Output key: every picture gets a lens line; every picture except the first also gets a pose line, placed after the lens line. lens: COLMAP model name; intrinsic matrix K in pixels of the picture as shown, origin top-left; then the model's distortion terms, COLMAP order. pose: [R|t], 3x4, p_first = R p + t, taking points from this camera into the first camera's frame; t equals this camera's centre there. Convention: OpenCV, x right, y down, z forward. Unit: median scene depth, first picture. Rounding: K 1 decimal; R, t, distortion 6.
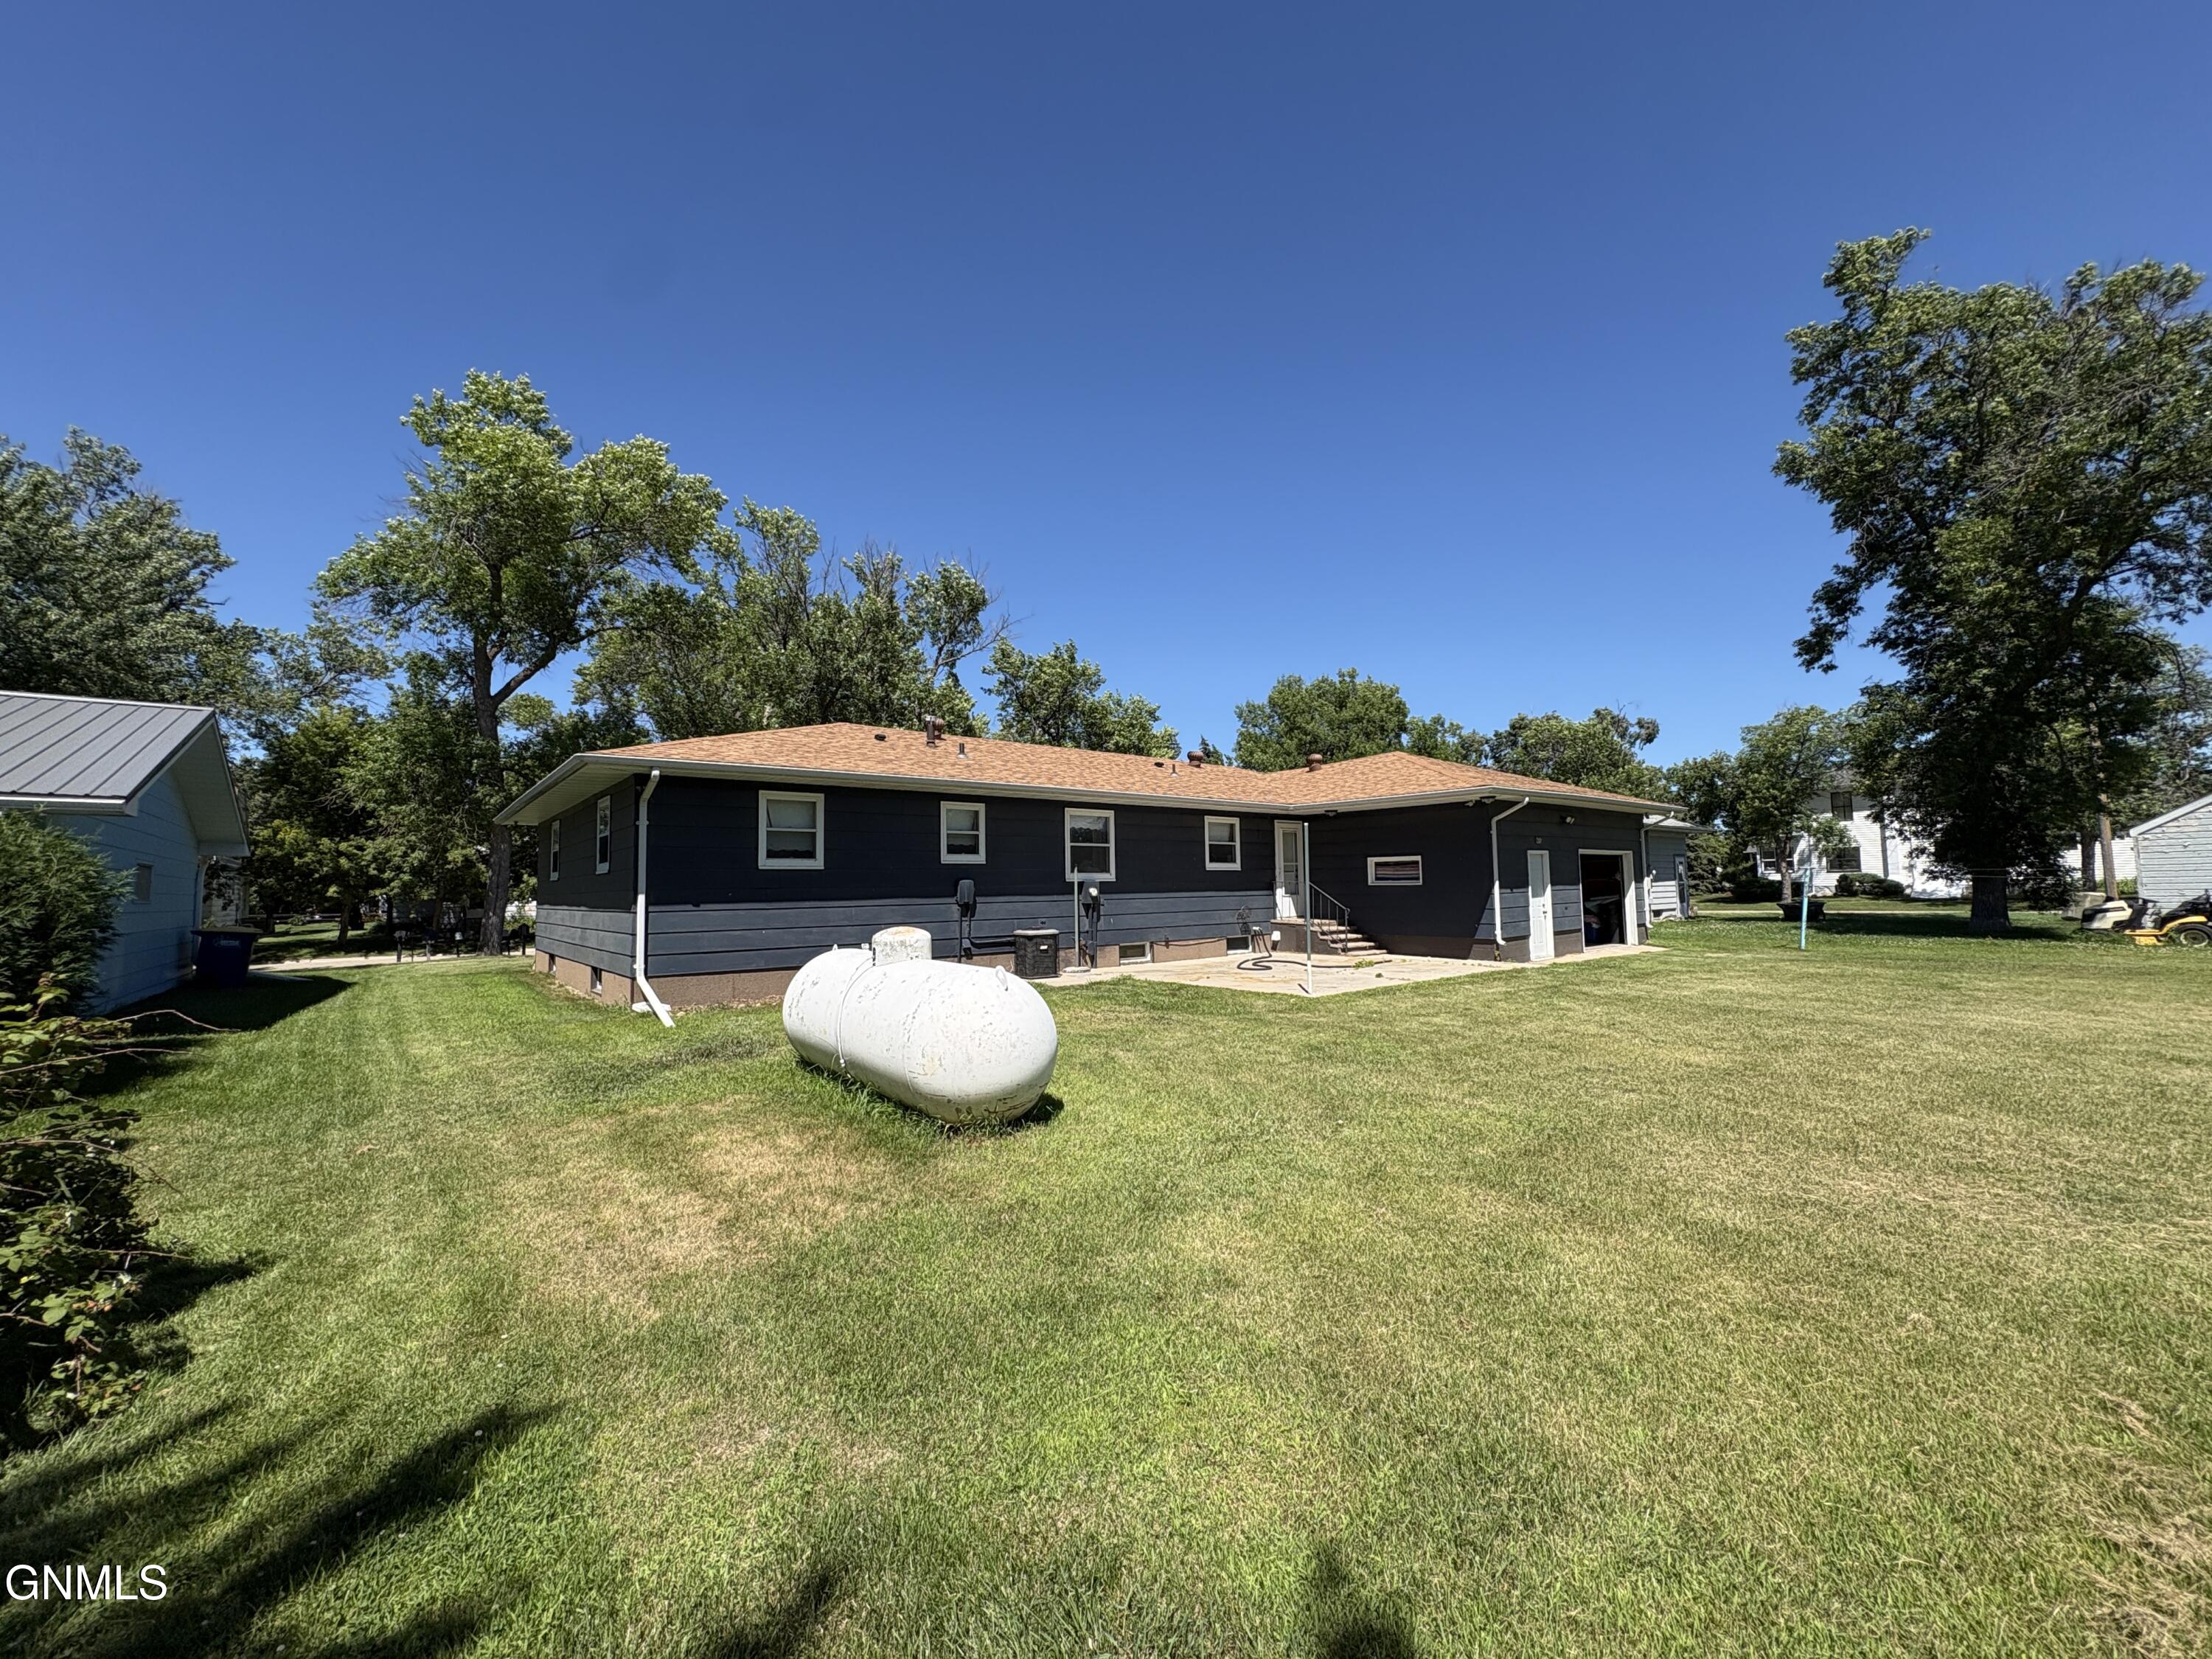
lens RADIAL K [[885.8, 0, 1112.4], [0, 885.8, 824.7], [0, 0, 1]] dist [0.001768, 0.000341]
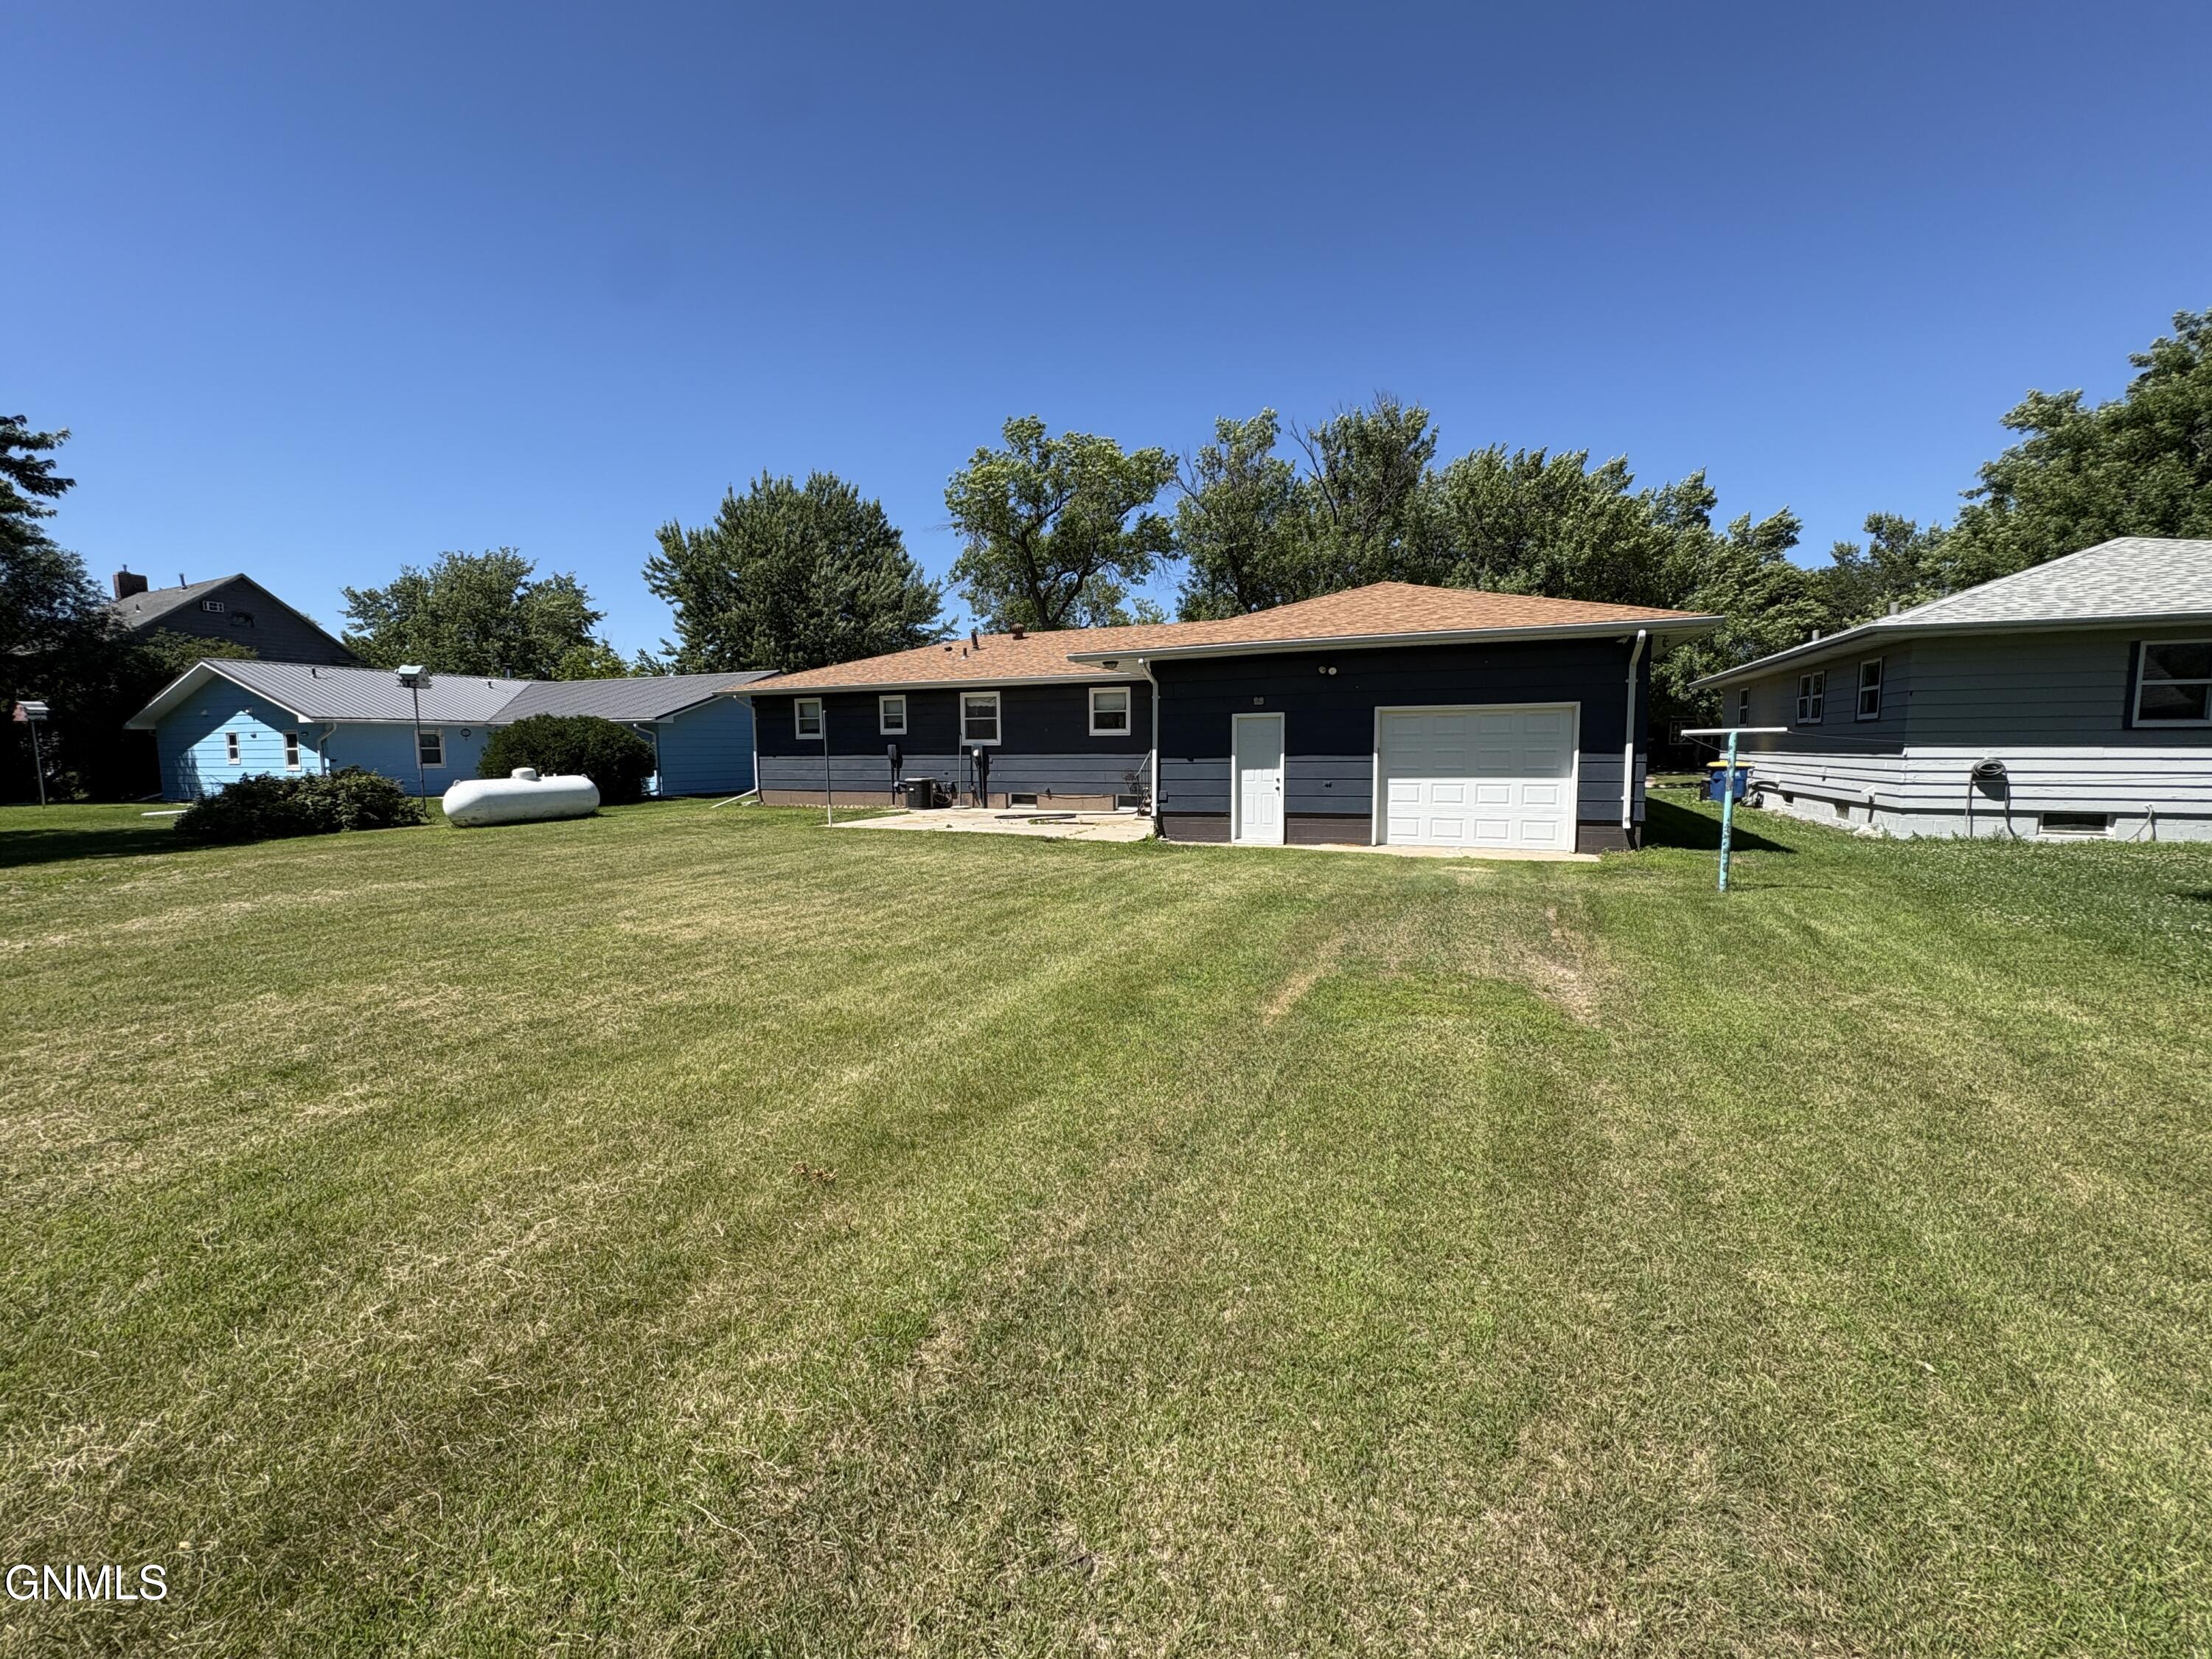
lens RADIAL K [[885.8, 0, 1109.6], [0, 885.8, 832.3], [0, 0, 1]] dist [0.001768, 0.000341]
pose [[0.390569, 0.091022, -0.916063, 1.305416], [0.055946, 0.990914, 0.122312, 0.040818], [0.918872, -0.099022, 0.381928, 0.653124]]
